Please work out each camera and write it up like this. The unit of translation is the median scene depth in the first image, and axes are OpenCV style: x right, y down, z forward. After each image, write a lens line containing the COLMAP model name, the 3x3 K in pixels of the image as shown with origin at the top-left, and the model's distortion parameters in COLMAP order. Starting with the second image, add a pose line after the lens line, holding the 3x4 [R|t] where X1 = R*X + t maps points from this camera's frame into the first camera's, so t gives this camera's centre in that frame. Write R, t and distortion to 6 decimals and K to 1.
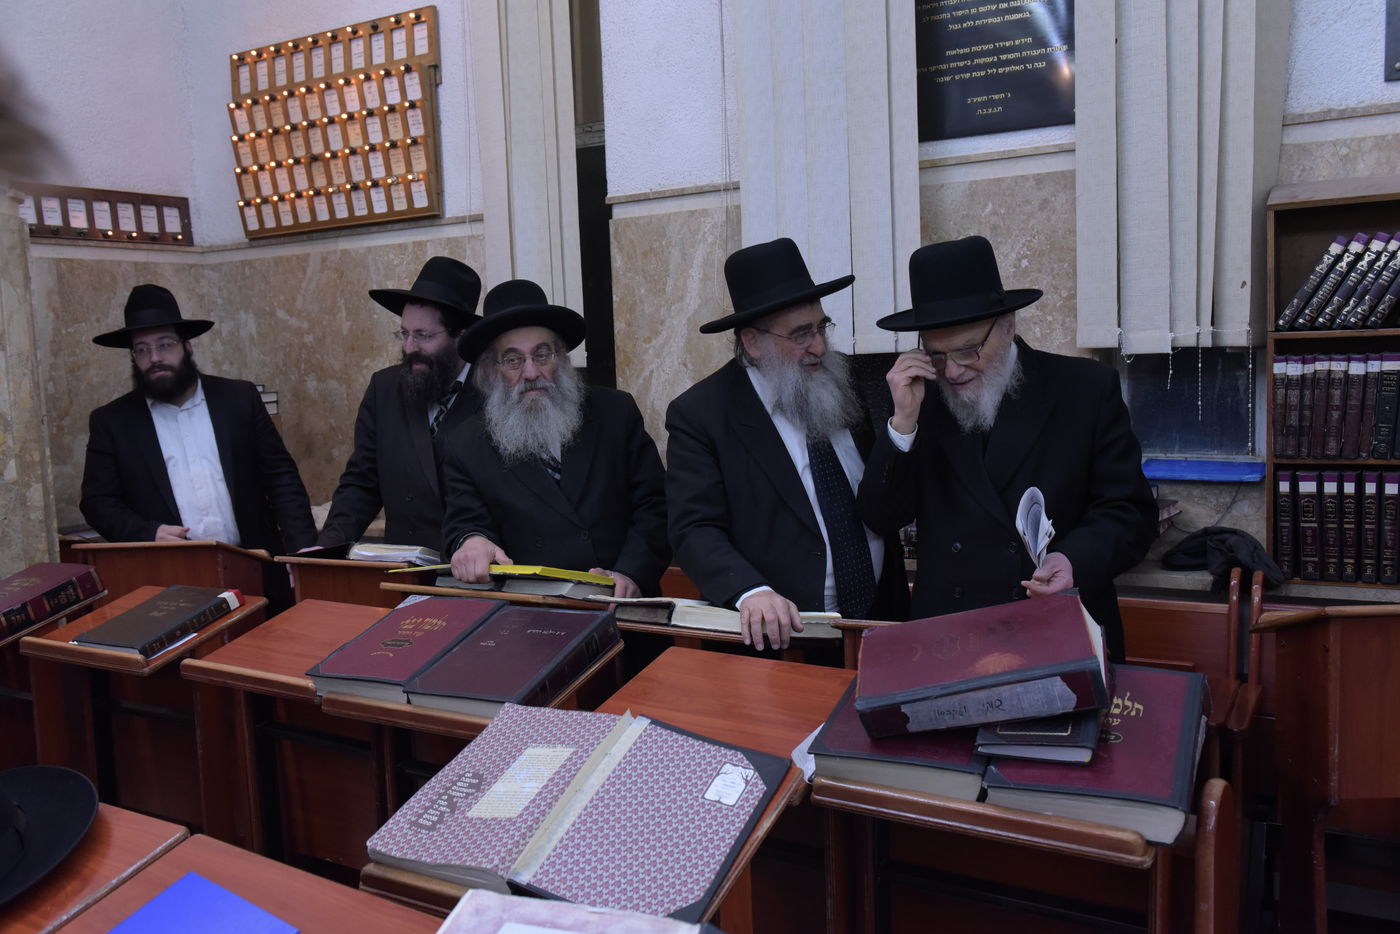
lens RADIAL K [[1172.1, 0, 696.8], [0, 1172.1, 468.3], [0, 0, 1]] dist [-0.008484, -0.004786]
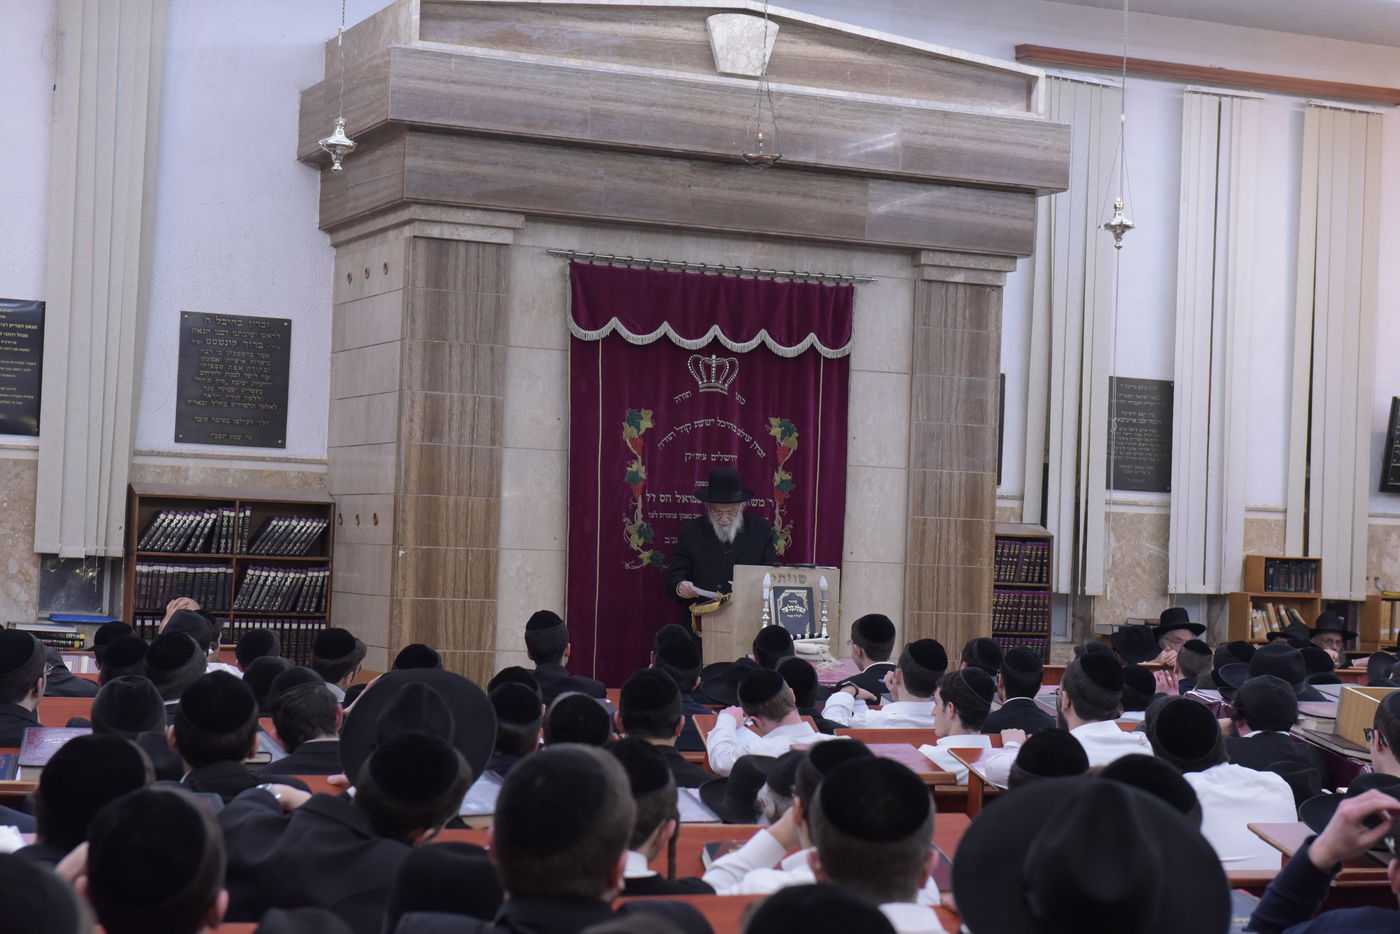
lens RADIAL K [[2633.8, 0, 699.8], [0, 2633.8, 462.7], [0, 0, 1]] dist [0.105027, 0.000000]
pose [[0.573642, 0.090524, 0.814088, -2.542992], [0.020964, 0.991926, -0.125071, 0.310895], [-0.818837, 0.088813, 0.567113, -2.316041]]
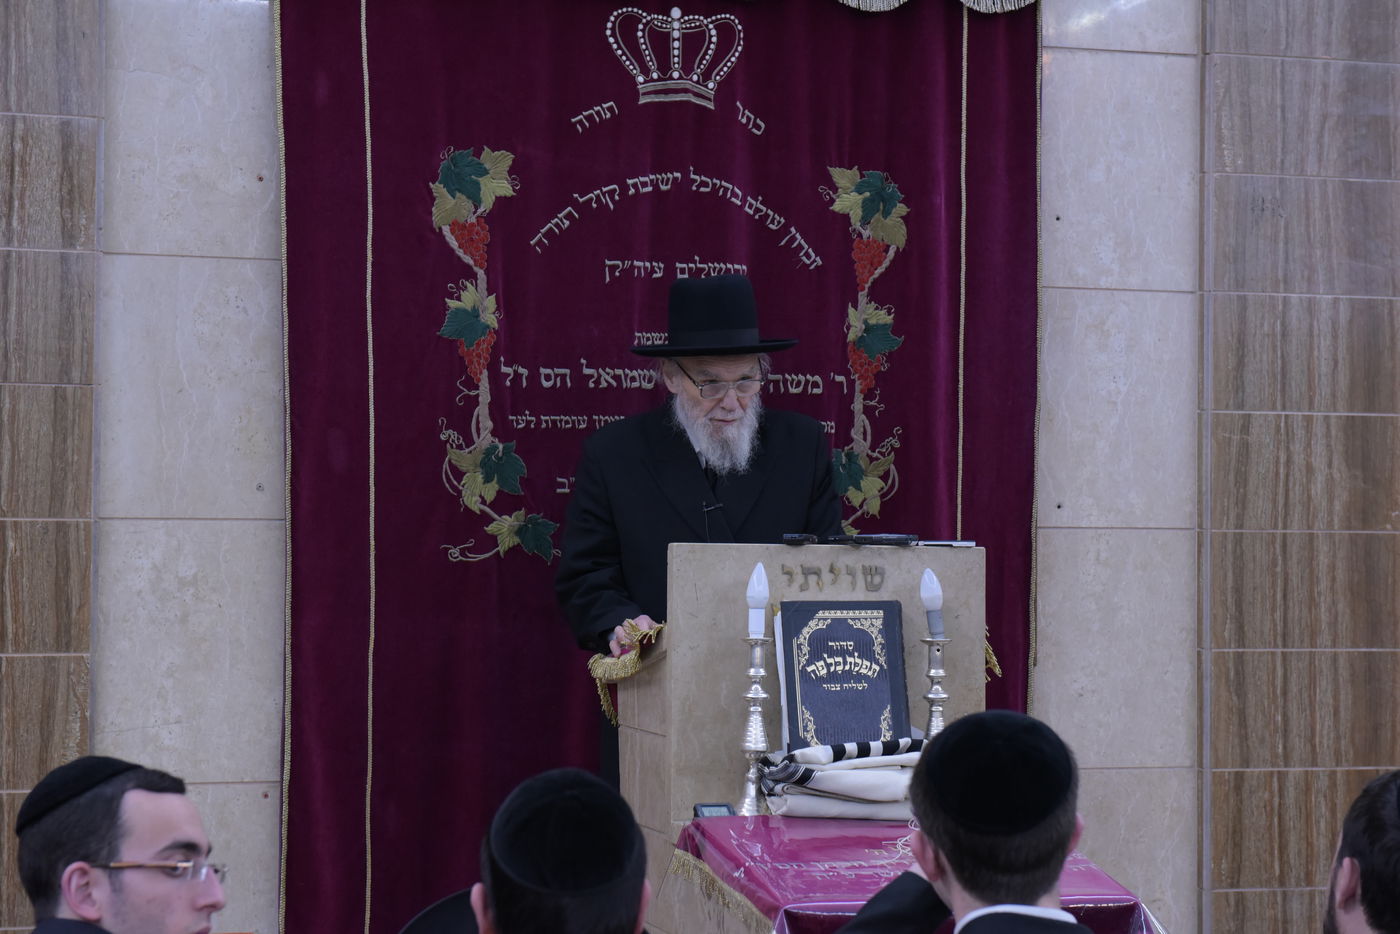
lens RADIAL K [[2633.8, 0, 700.4], [0, 2633.8, 468.1], [0, 0, 1]] dist [0.105027, 0.000000]
pose [[0.685908, 0.065380, 0.724745, -0.228582], [0.035445, 0.991772, -0.123014, 0.096835], [-0.726824, 0.110064, 0.677947, -1.028503]]
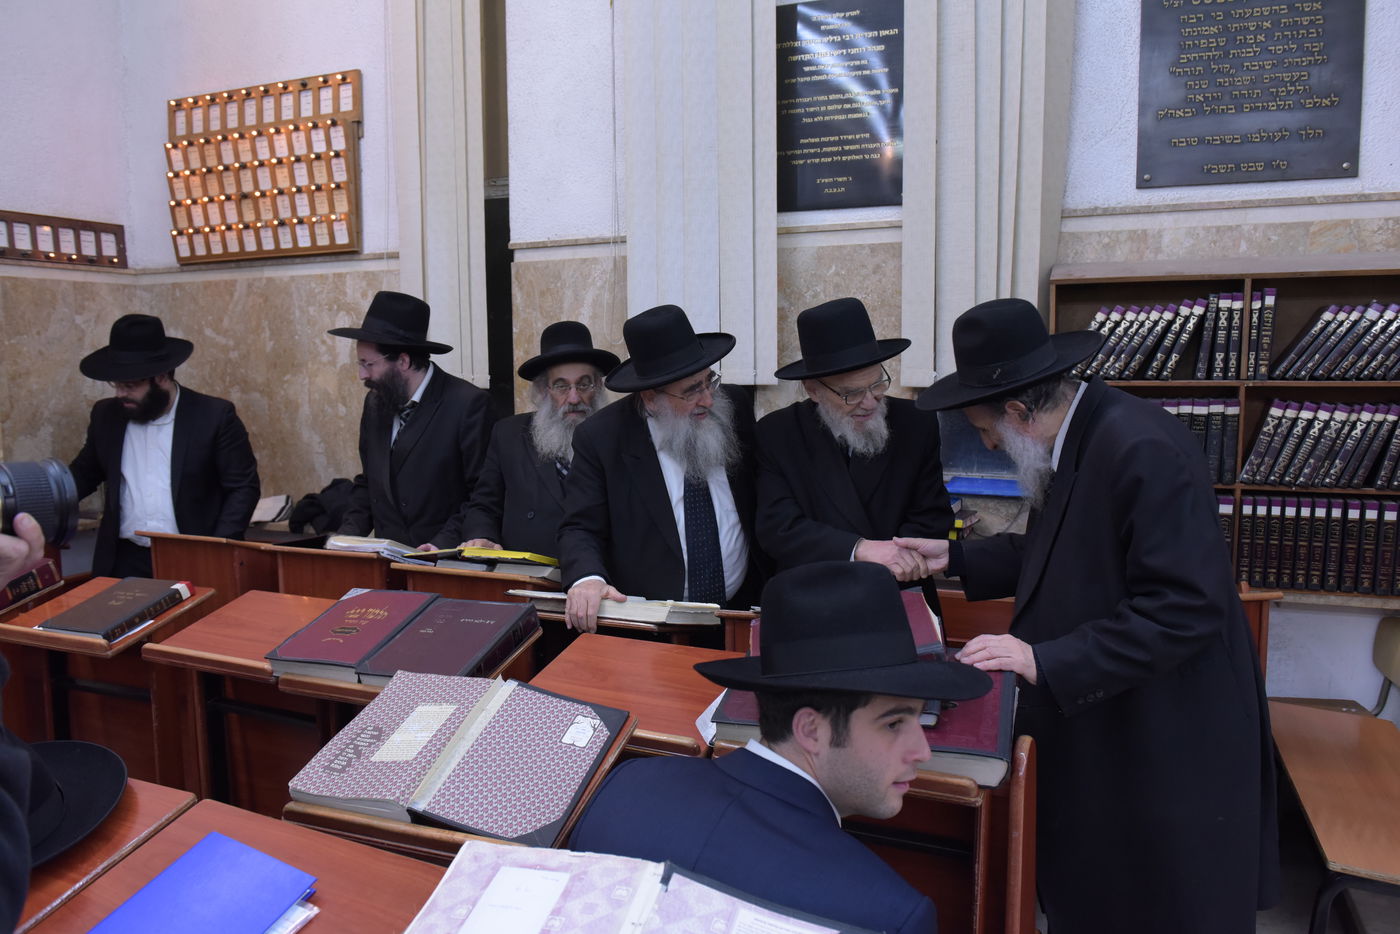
lens RADIAL K [[1010.6, 0, 695.2], [0, 1010.6, 471.1], [0, 0, 1]] dist [-0.038867, -0.005184]
pose [[0.990115, 0.016290, 0.139308, -0.036472], [-0.016602, 0.999862, 0.001072, -0.010618], [-0.139271, -0.003374, 0.990249, -0.023649]]
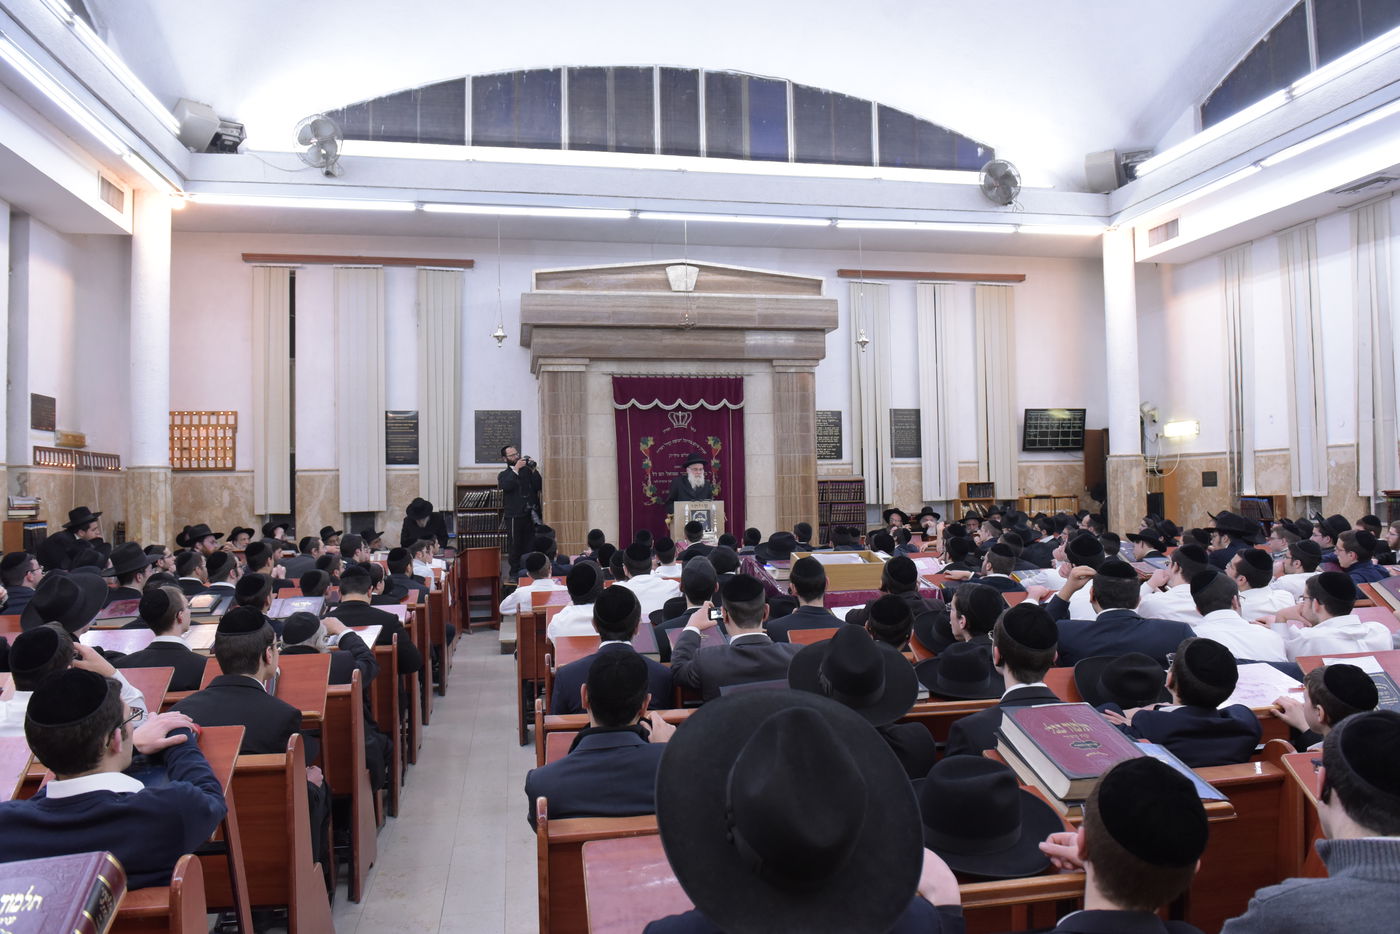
lens RADIAL K [[946.7, 0, 698.5], [0, 946.7, 465.3], [0, 0, 1]] dist [-0.054825, -0.001982]
pose [[0.745361, 0.046616, 0.665029, -1.375627], [0.054964, 0.989859, -0.130988, 0.277456], [-0.664391, 0.134186, 0.735240, -2.580199]]
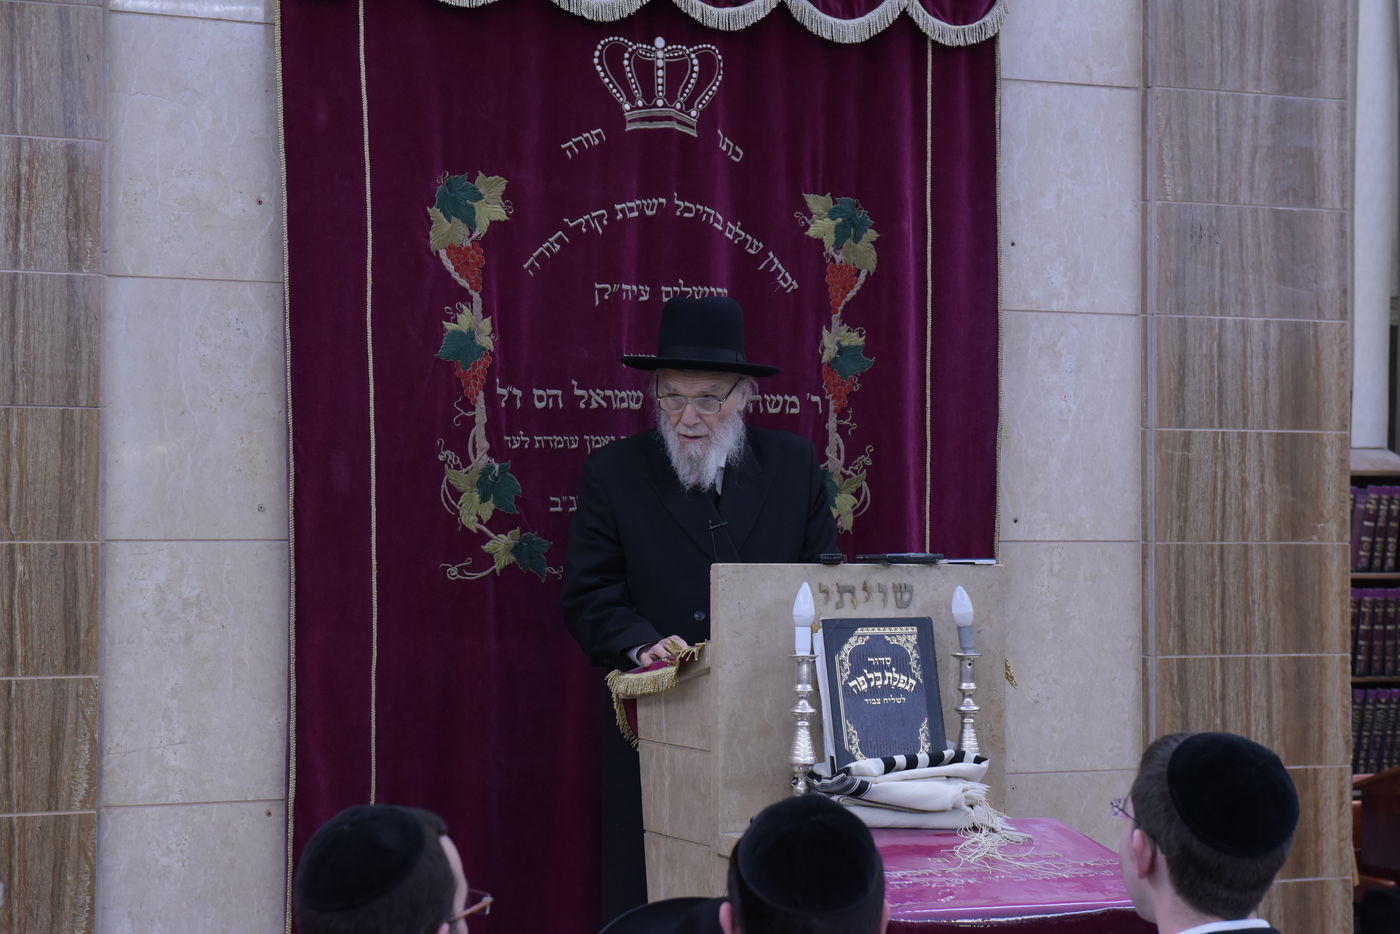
lens RADIAL K [[2633.8, 0, 697.8], [0, 2633.8, 470.8], [0, 0, 1]] dist [0.105027, 0.000000]
pose [[0.600702, 0.061283, 0.797121, -0.381061], [0.052358, 0.991902, -0.115715, 0.079808], [-0.797757, 0.111246, 0.592629, -0.918157]]
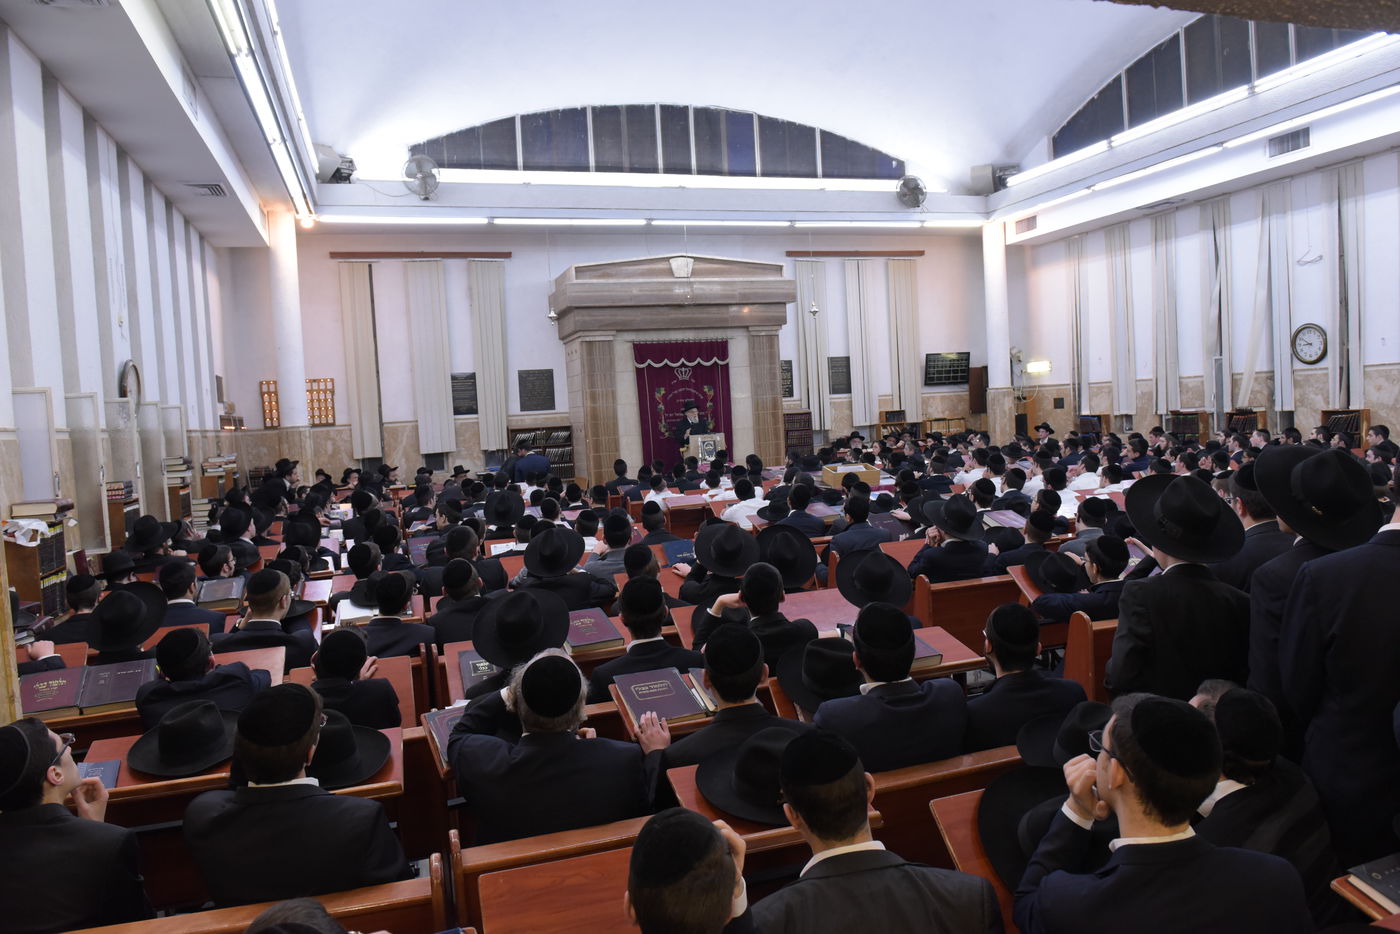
lens RADIAL K [[946.7, 0, 699.6], [0, 946.7, 463.8], [0, 0, 1]] dist [-0.054825, -0.001982]
pose [[0.652661, -0.038305, 0.756681, -2.660085], [0.105471, 0.993590, -0.040674, 0.291134], [-0.750273, 0.106354, 0.652518, -3.073382]]
